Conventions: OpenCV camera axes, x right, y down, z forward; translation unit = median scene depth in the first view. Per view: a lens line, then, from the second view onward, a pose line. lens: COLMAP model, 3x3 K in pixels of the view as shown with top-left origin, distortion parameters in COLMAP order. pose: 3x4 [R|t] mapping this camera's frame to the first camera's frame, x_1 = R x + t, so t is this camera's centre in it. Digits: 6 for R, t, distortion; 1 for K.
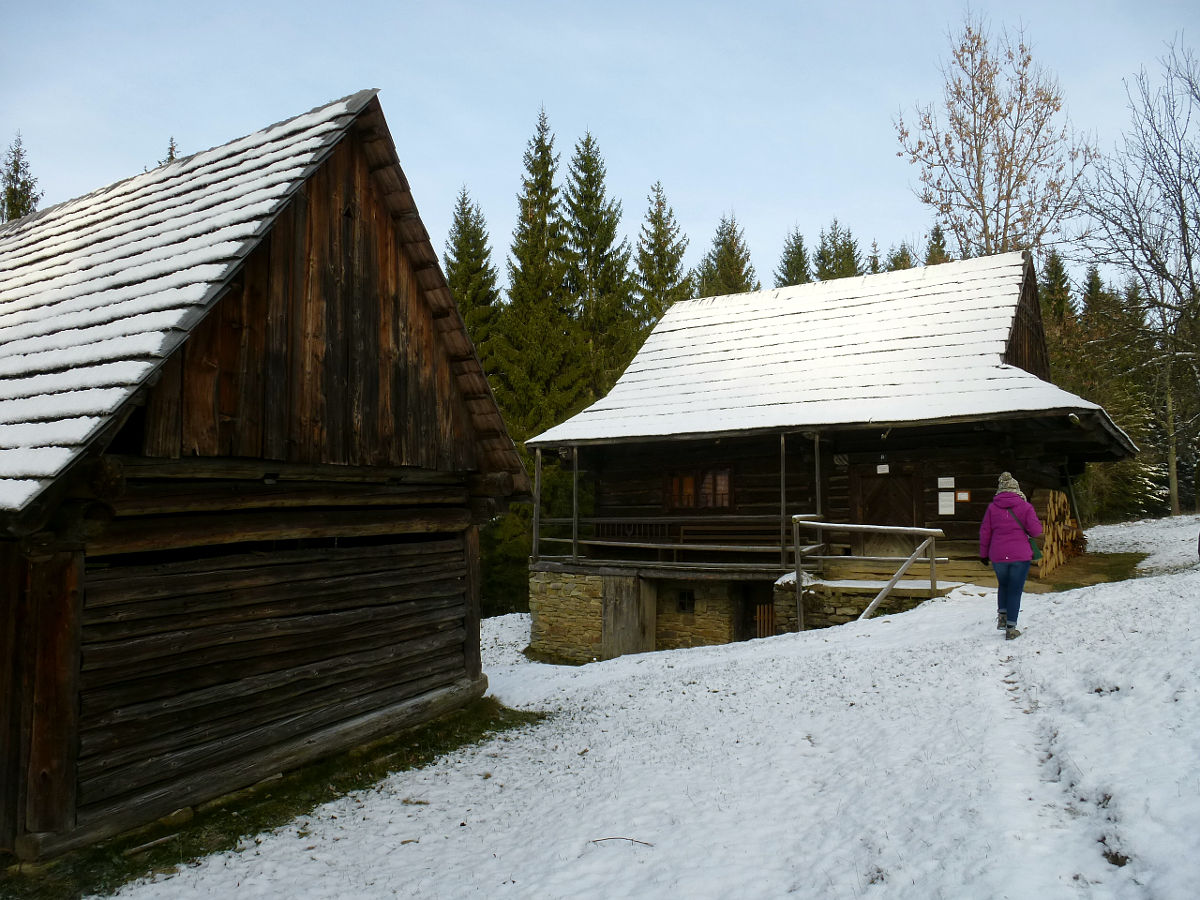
lens RADIAL K [[855.0, 0, 600.0], [0, 855.0, 450.0], [0, 0, 1]] dist [-0.046429, 0.001901]
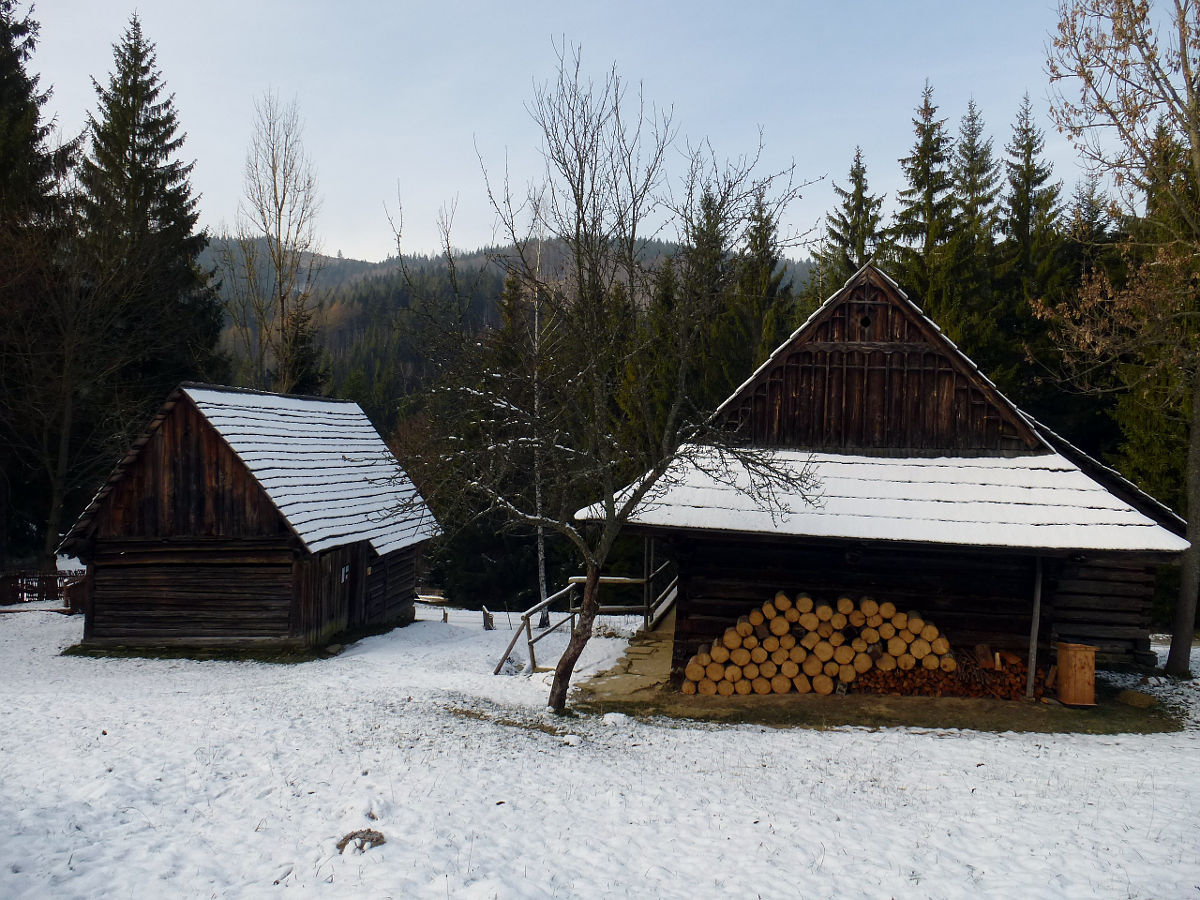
lens RADIAL K [[855.0, 0, 600.0], [0, 855.0, 450.0], [0, 0, 1]] dist [-0.046429, 0.001901]
pose [[0.416054, 0.010196, -0.909283, 2.317760], [0.060376, 0.997421, 0.038811, -0.242542], [0.907333, -0.071046, 0.414365, 1.009051]]
